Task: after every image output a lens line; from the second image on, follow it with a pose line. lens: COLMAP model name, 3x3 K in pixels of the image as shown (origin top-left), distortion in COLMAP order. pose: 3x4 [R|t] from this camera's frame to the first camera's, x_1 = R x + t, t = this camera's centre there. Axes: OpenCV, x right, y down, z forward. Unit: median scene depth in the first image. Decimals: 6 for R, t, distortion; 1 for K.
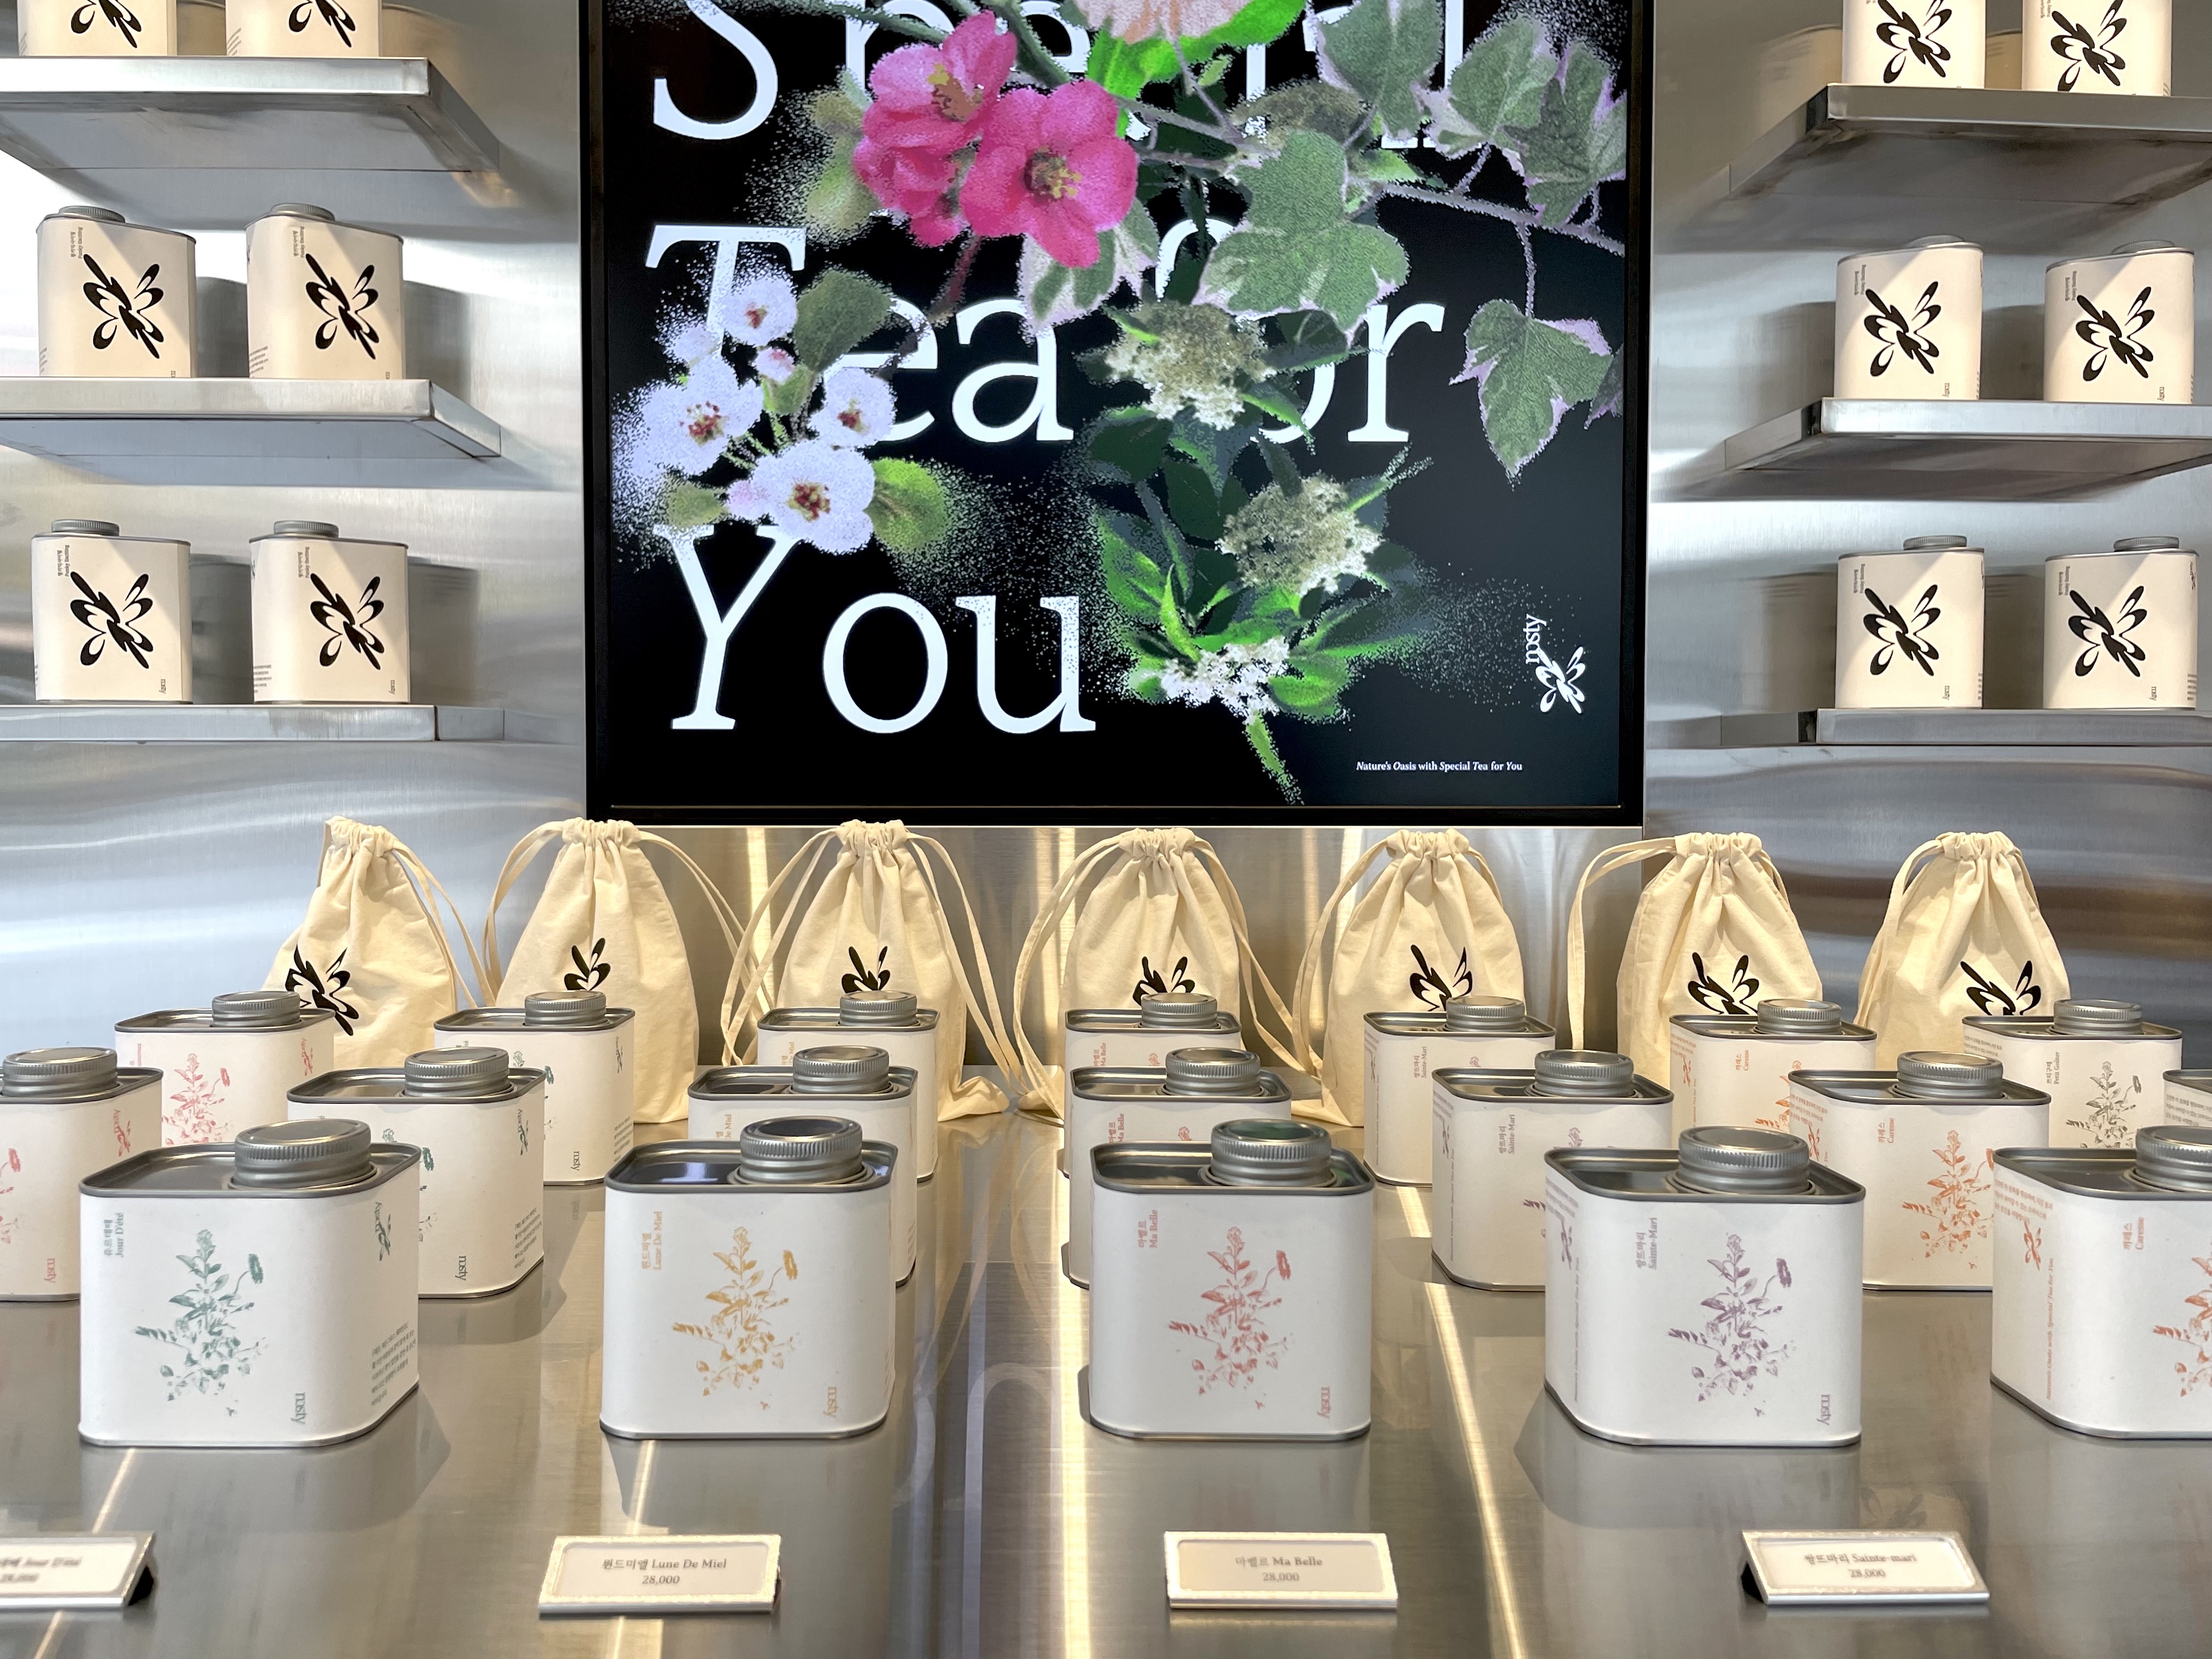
lens RADIAL K [[1670.8, 0, 1106.0], [0, 1670.8, 829.5], [0, 0, 1]] dist [0.022785, -0.004220]
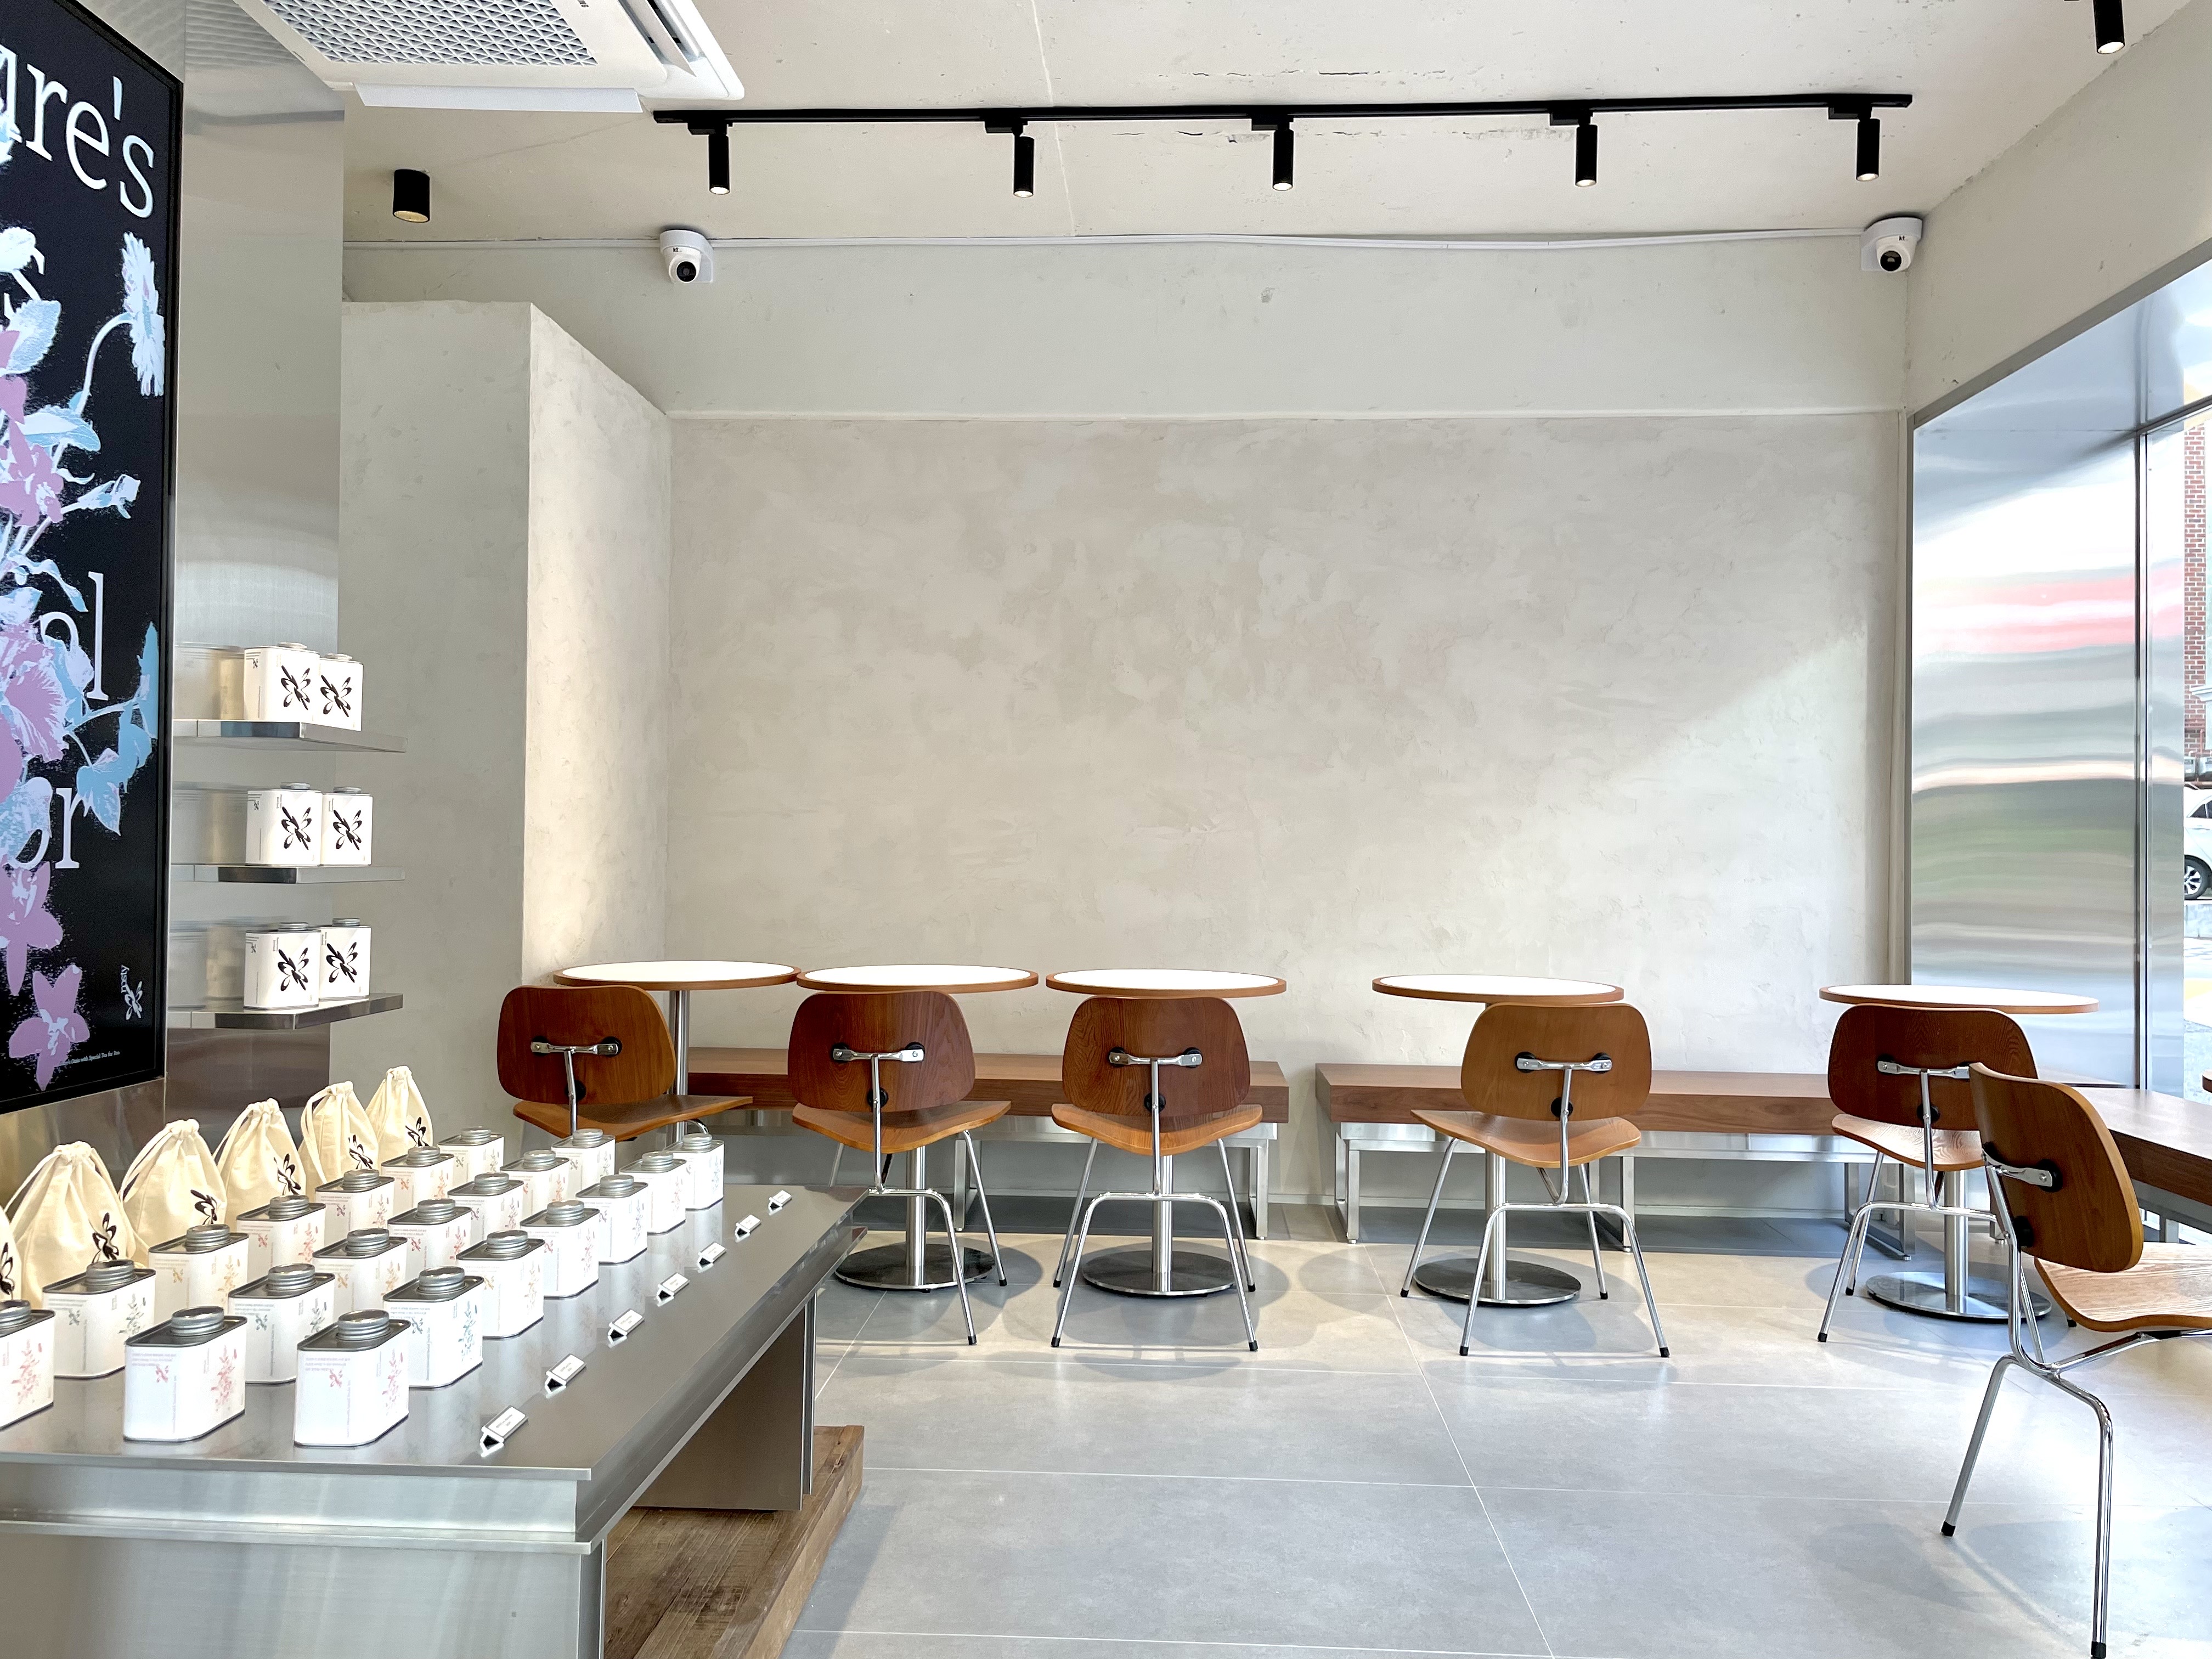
lens RADIAL K [[1670.8, 0, 1106.0], [0, 1670.8, 829.5], [0, 0, 1]] dist [0.022785, -0.004220]
pose [[0.091292, 0.004443, 0.995814, -1.424840], [0.022533, 0.999725, -0.006527, -0.239461], [-0.995569, 0.023035, 0.091167, -0.185434]]
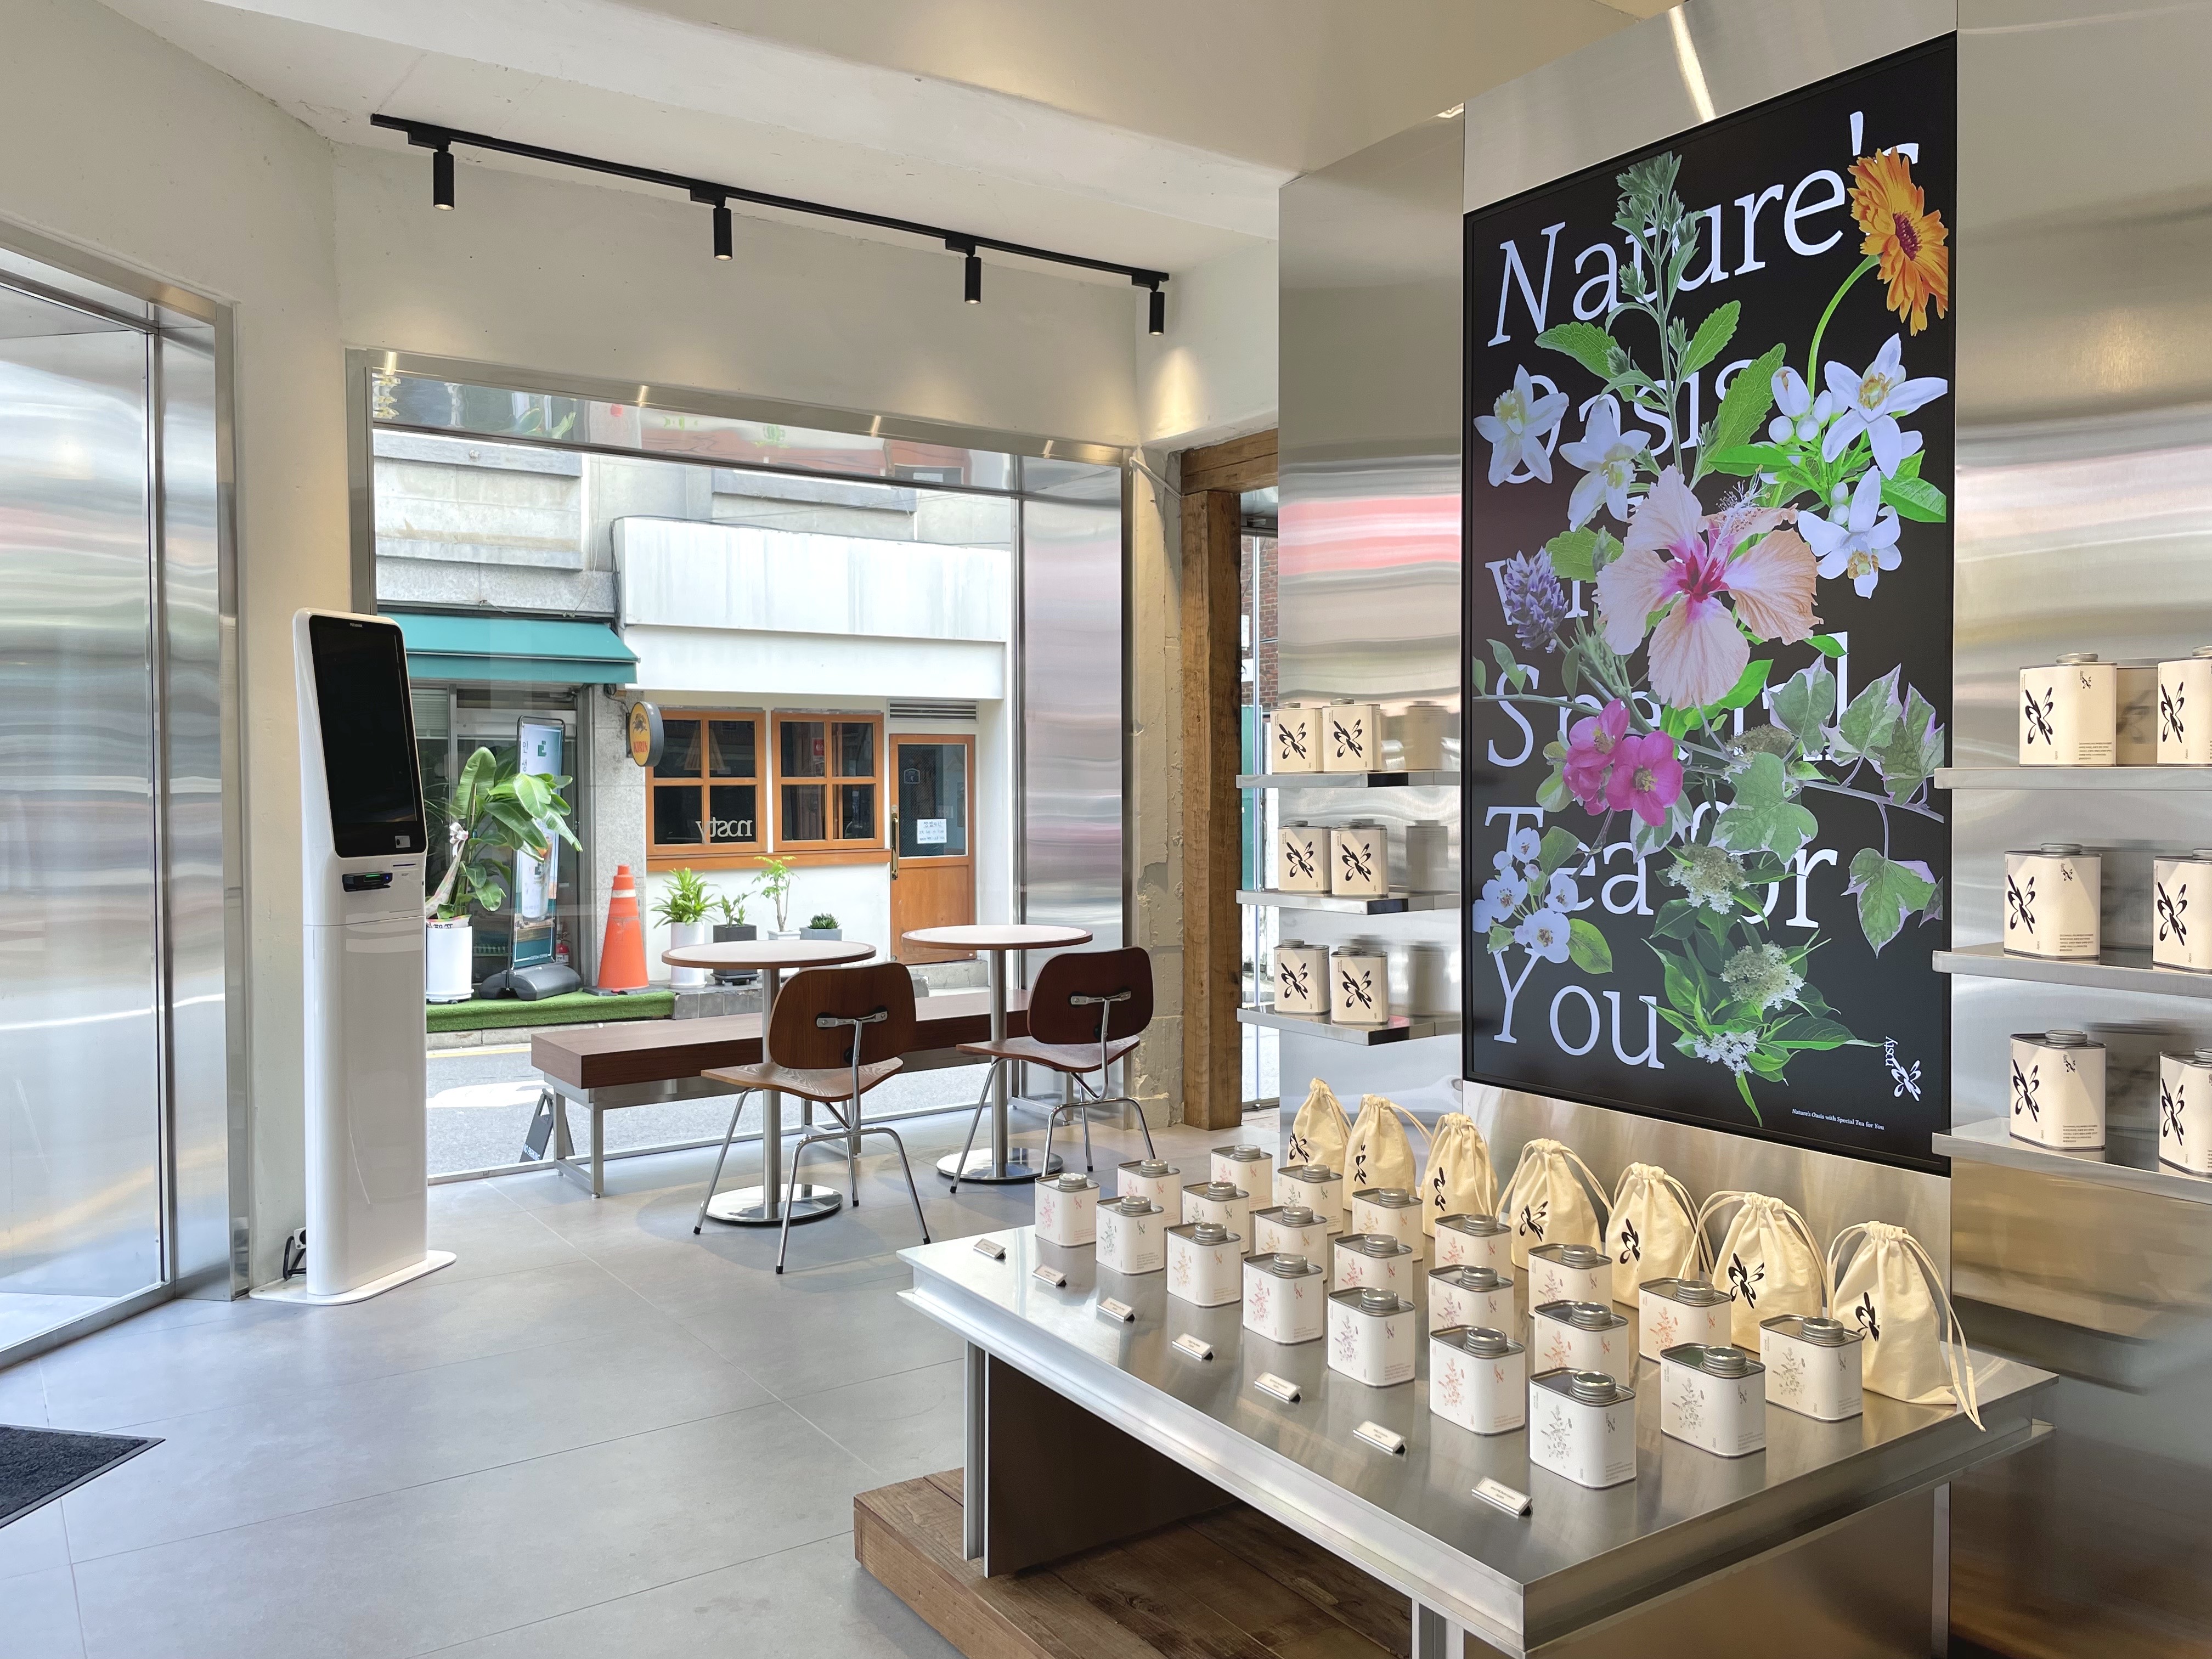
lens RADIAL K [[1670.8, 0, 1106.0], [0, 1670.8, 829.5], [0, 0, 1]] dist [0.022785, -0.004220]
pose [[0.523583, 0.027800, -0.851521, 1.274484], [-0.025348, 0.999533, 0.017046, -0.346779], [0.851597, 0.012660, 0.524044, -0.532327]]
